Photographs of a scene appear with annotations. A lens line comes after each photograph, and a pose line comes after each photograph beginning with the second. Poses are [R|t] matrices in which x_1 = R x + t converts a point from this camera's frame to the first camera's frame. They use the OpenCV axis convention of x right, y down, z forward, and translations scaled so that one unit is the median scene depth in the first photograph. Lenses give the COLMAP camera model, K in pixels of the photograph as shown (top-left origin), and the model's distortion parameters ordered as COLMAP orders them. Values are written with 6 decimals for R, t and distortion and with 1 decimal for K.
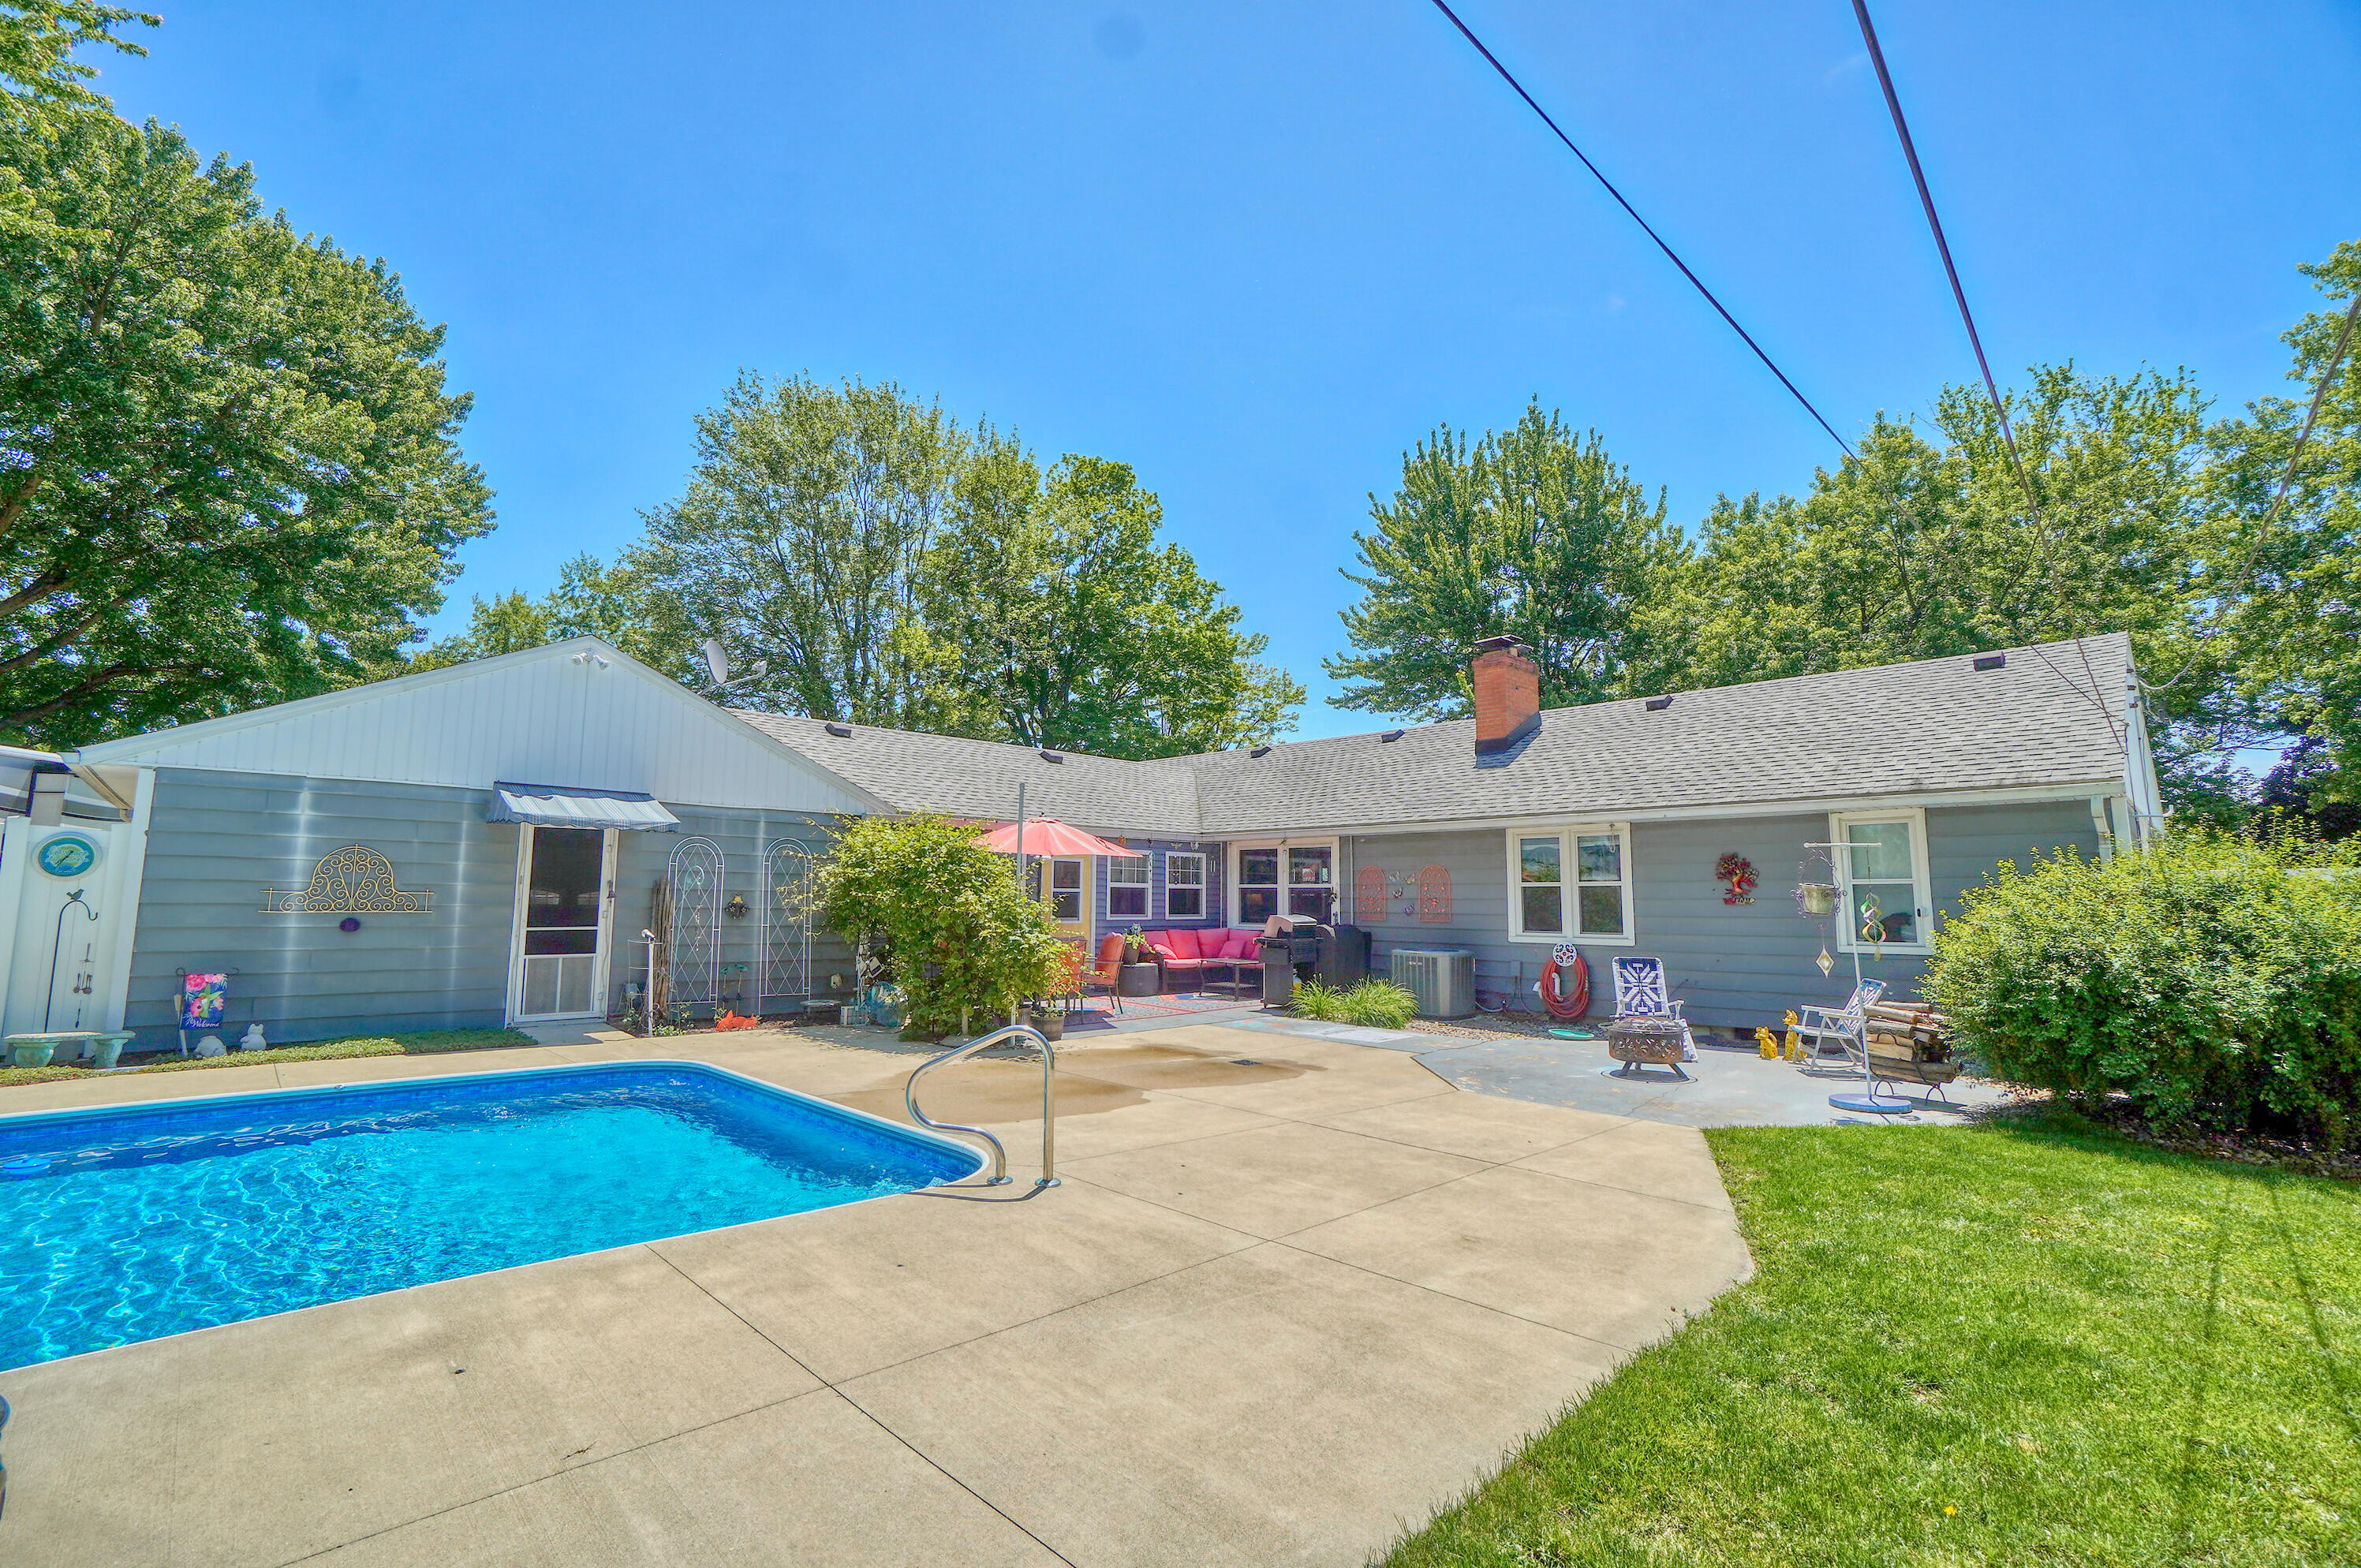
lens RADIAL K [[1046.1, 0, 1149.4], [0, 1046.1, 754.7], [0, 0, 1]] dist [-0.062573, 0.023960]
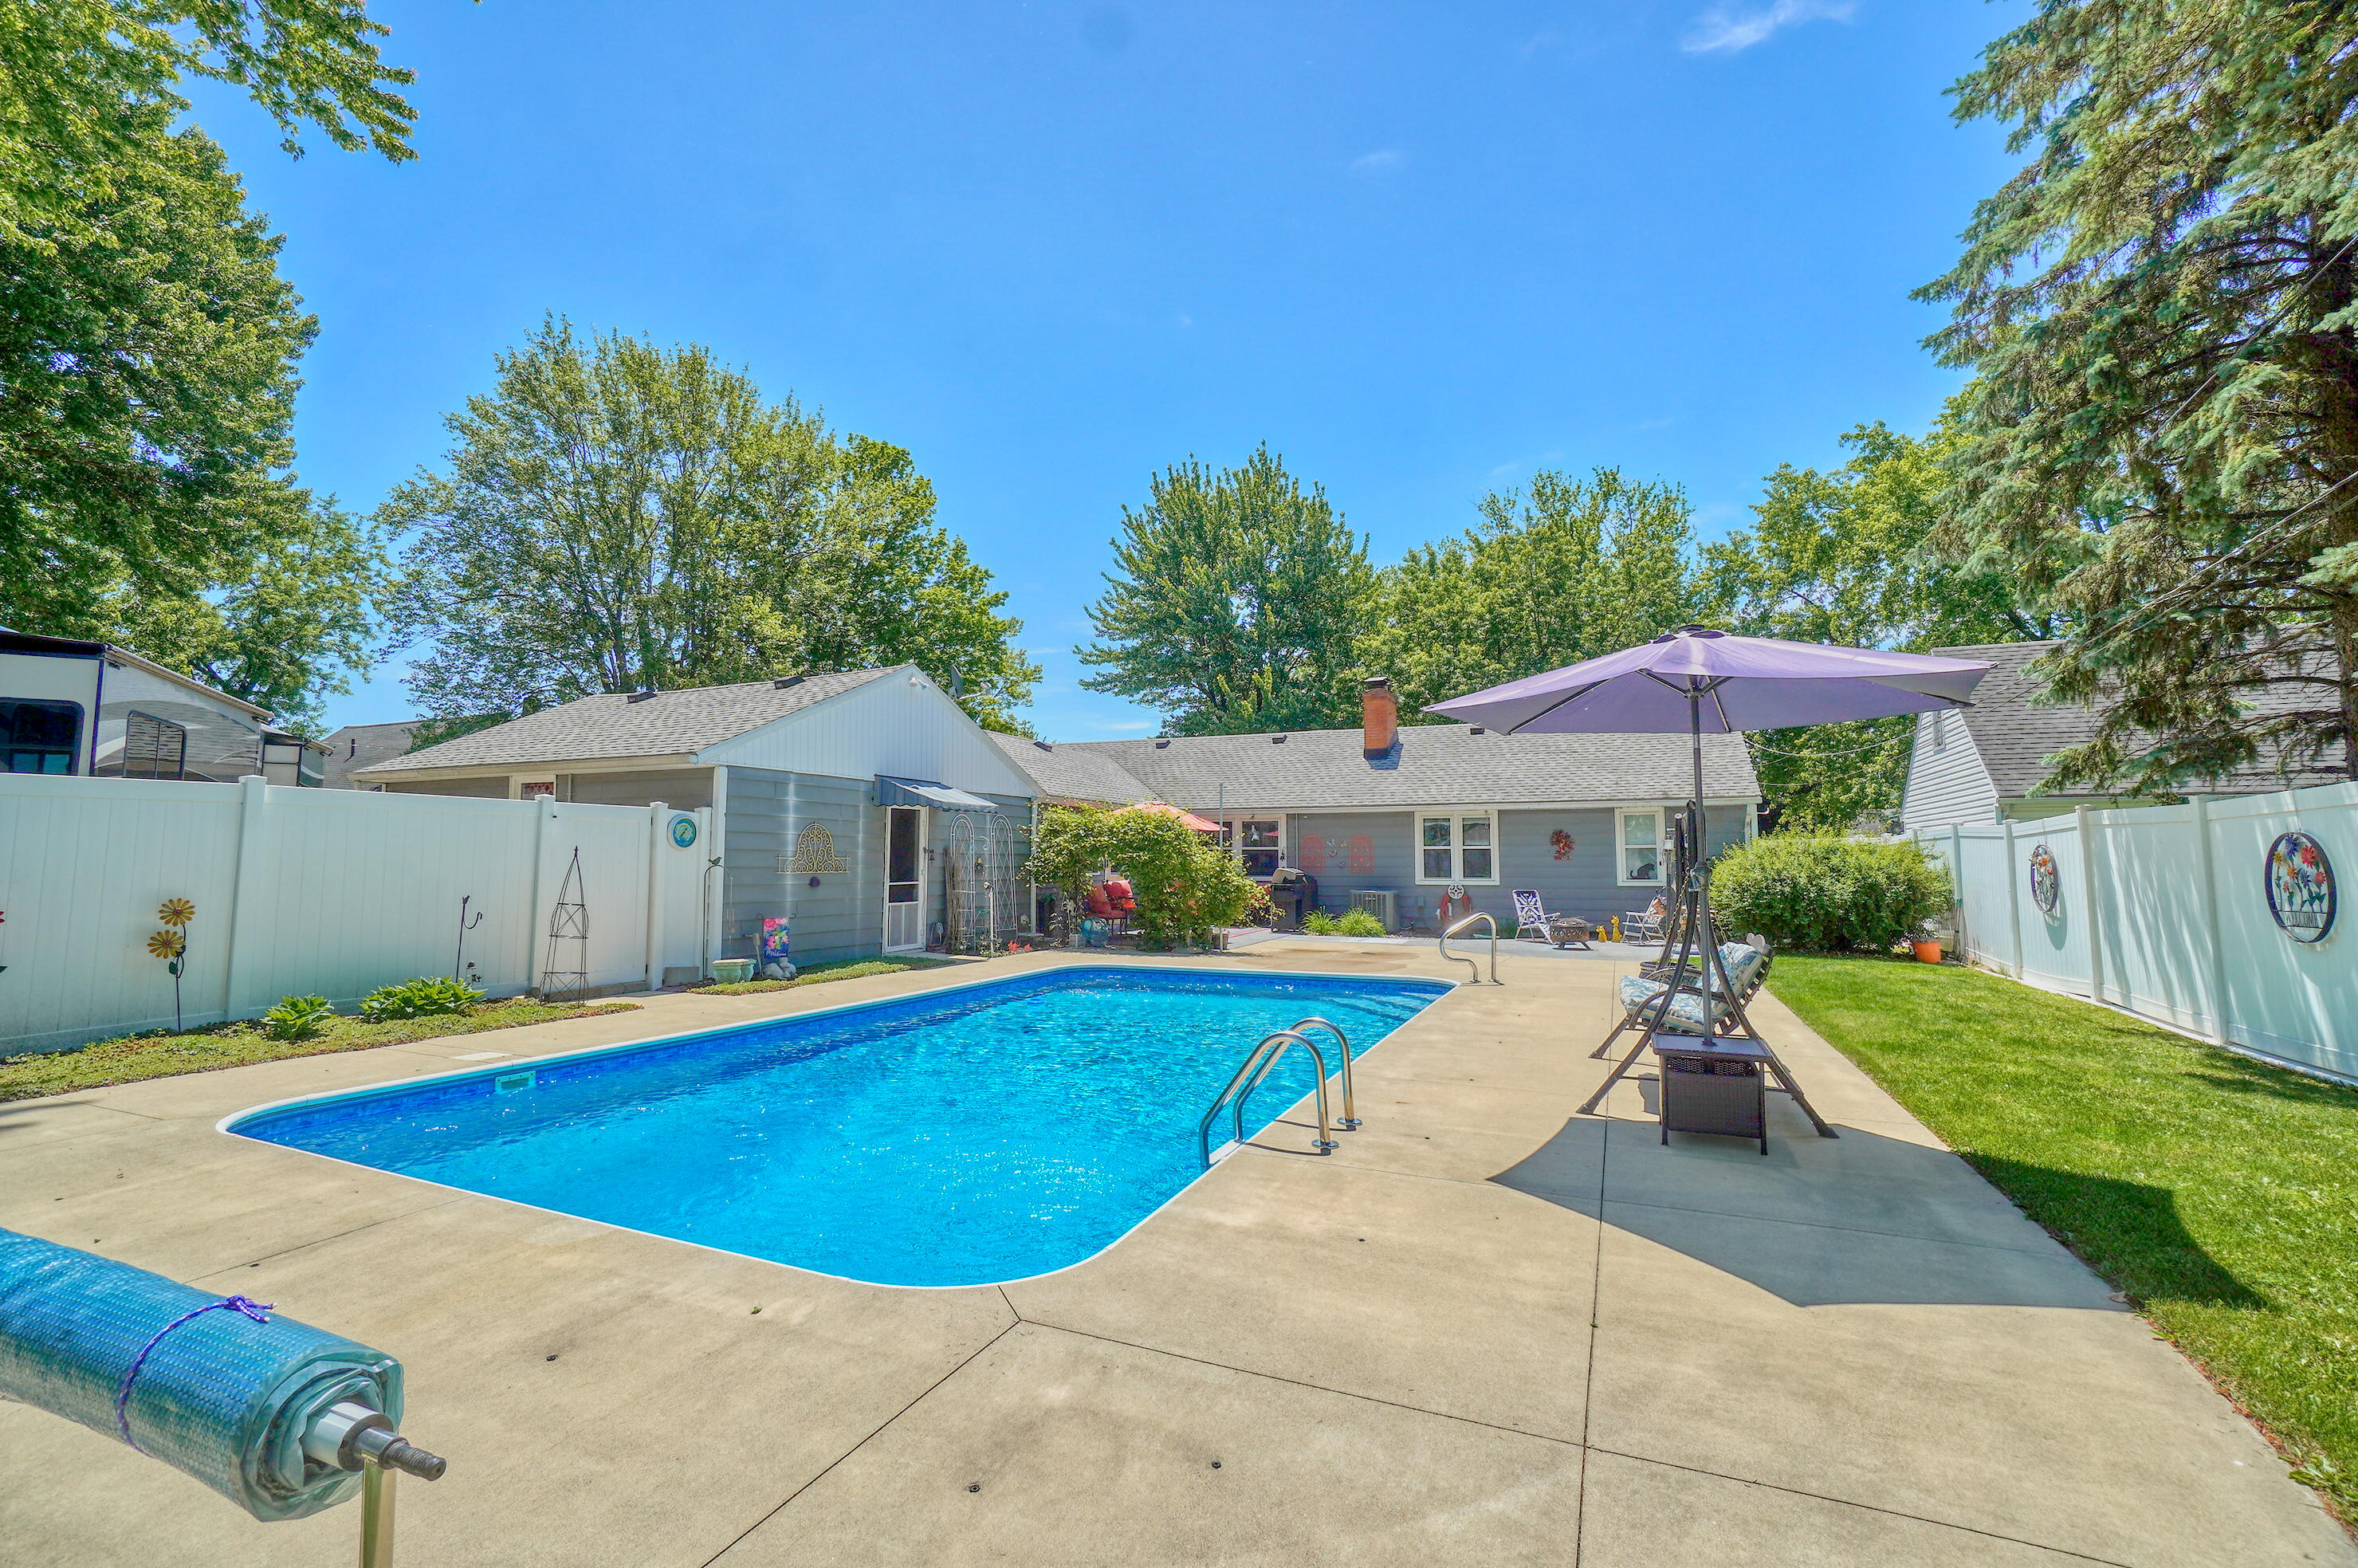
lens RADIAL K [[1058.1, 0, 1143.9], [0, 1058.1, 708.6], [0, 0, 1]] dist [-0.034648, 0.000067]
pose [[0.927036, 0.047381, 0.371968, -0.547296], [-0.046464, 0.998855, -0.011433, -0.040238], [-0.372083, -0.006684, 0.928175, -0.278919]]
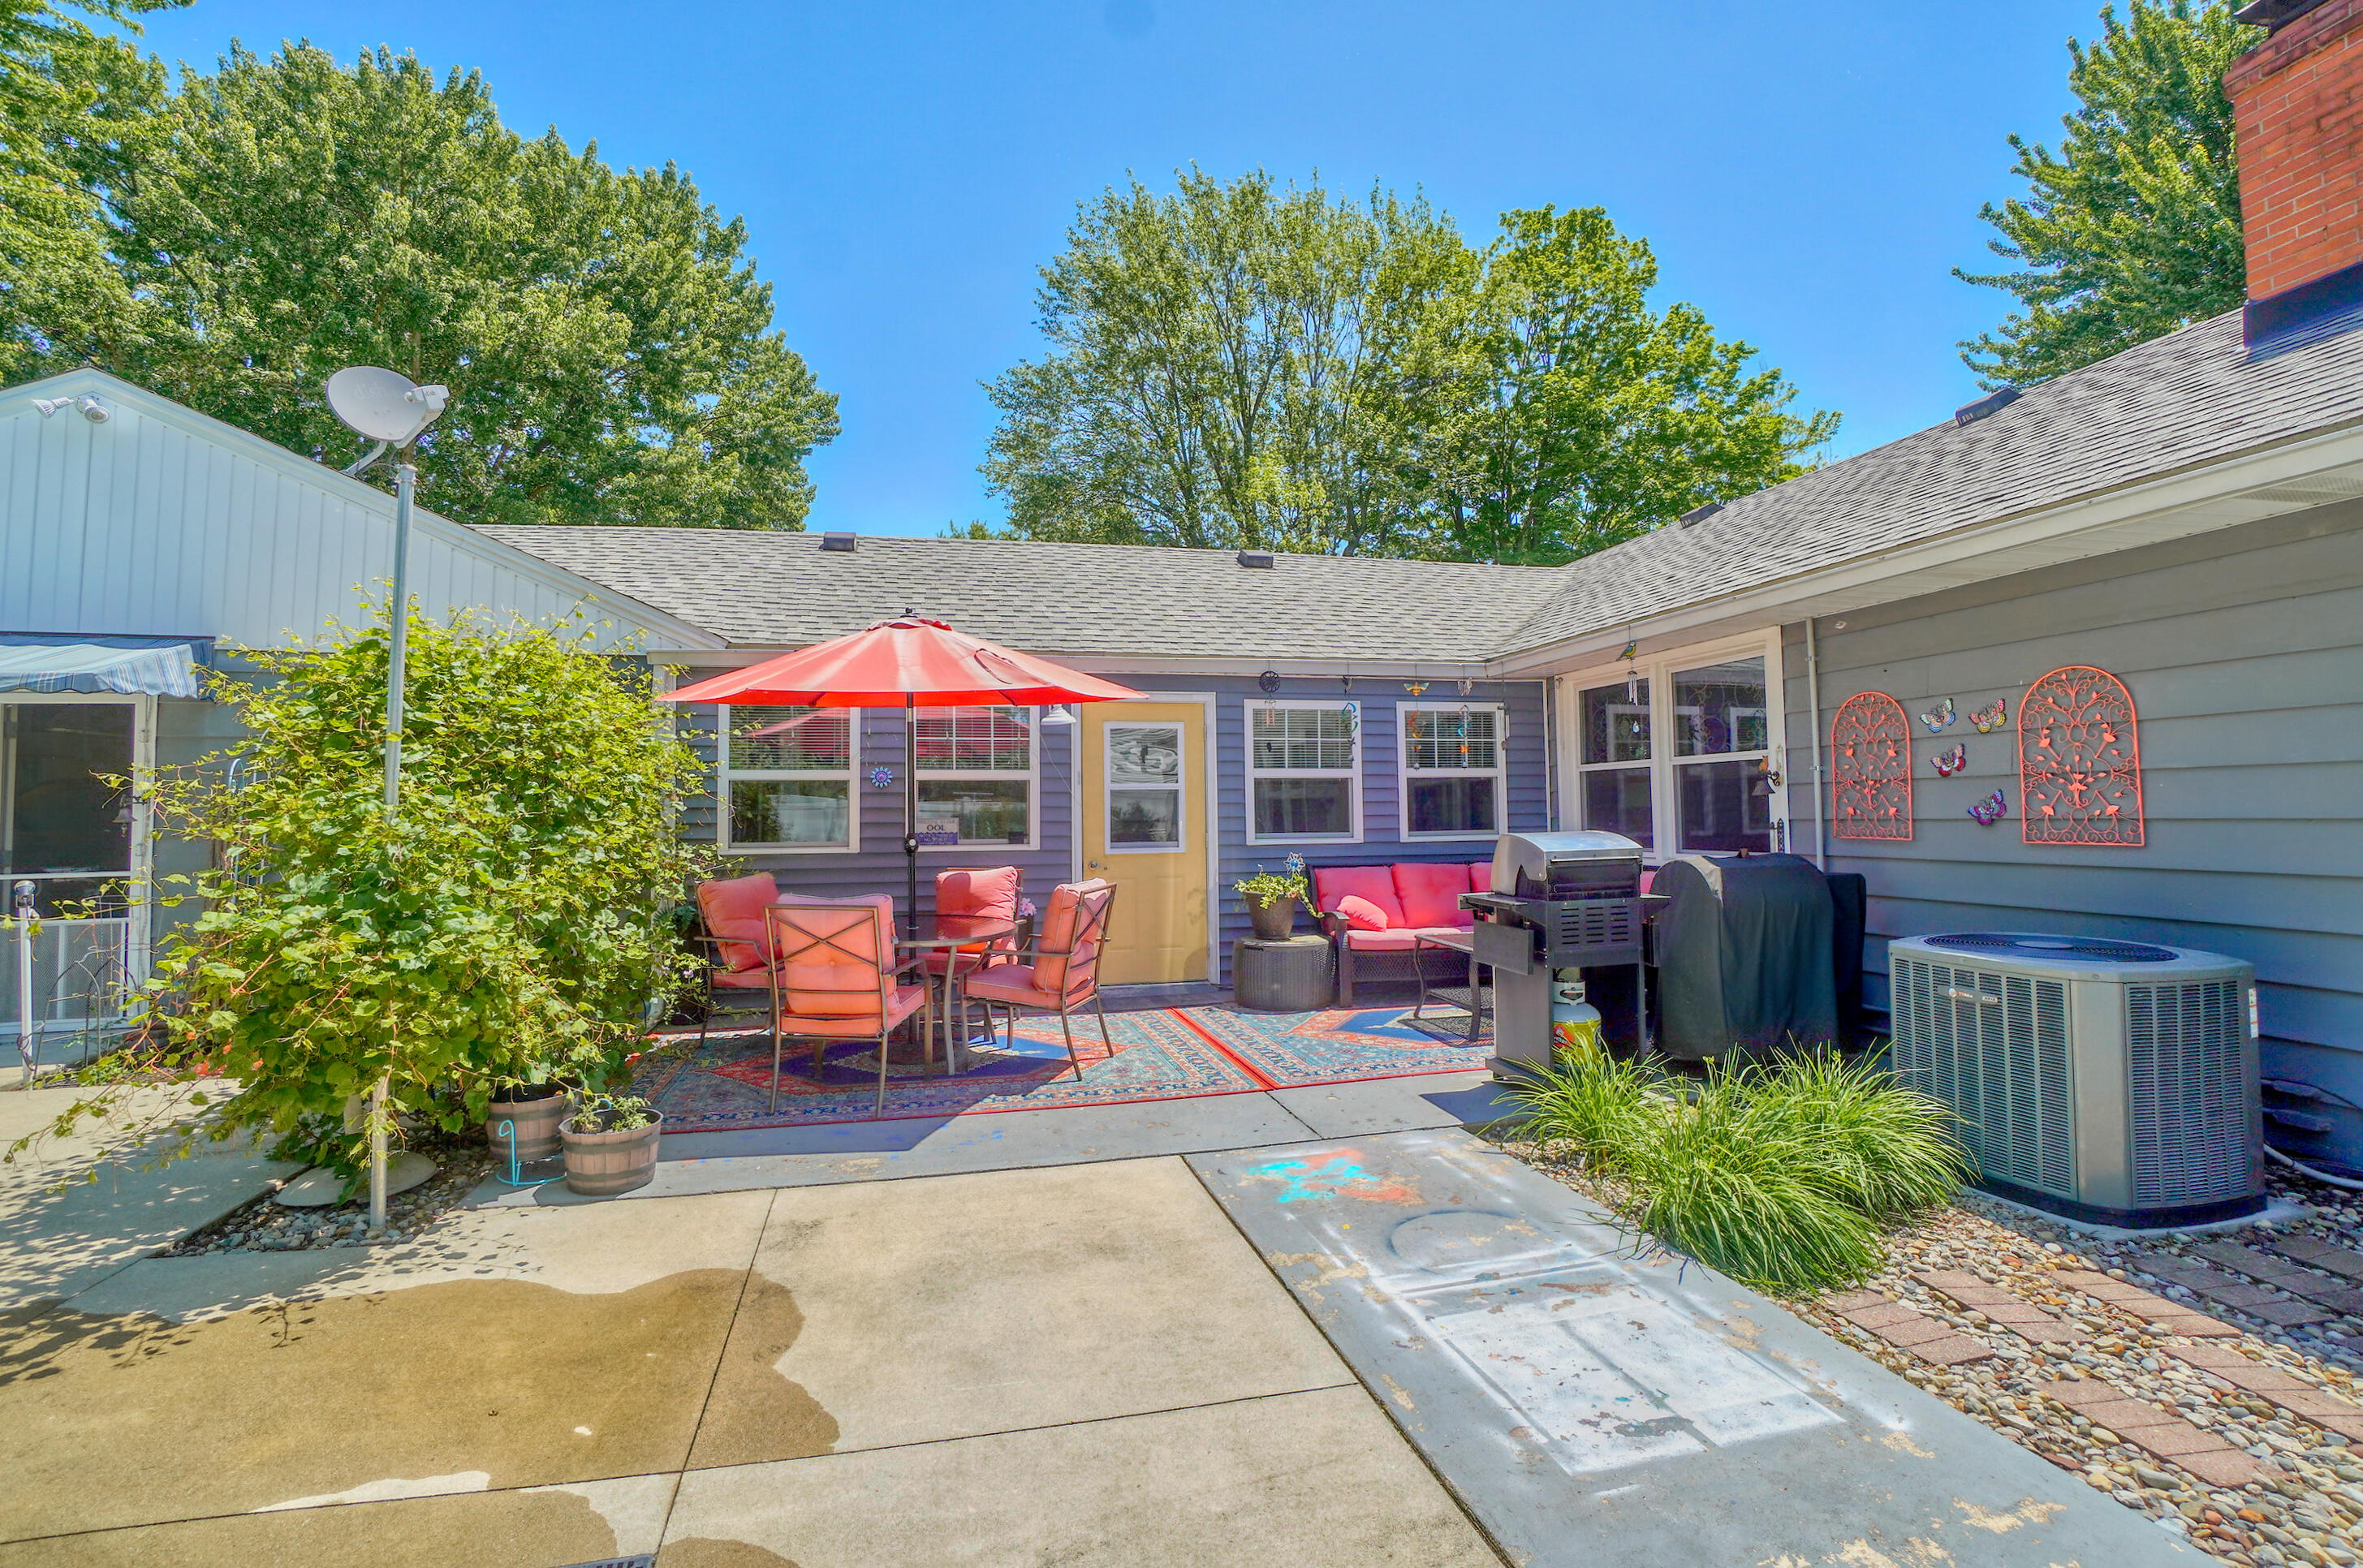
lens RADIAL K [[1075.4, 0, 1150.4], [0, 1075.4, 769.2], [0, 0, 1]] dist [-0.054534, 0.013528]
pose [[0.865499, -0.043116, -0.499051, 0.172125], [0.089824, 0.993498, 0.069946, 0.083241], [0.492791, -0.105365, 0.863745, 0.544892]]
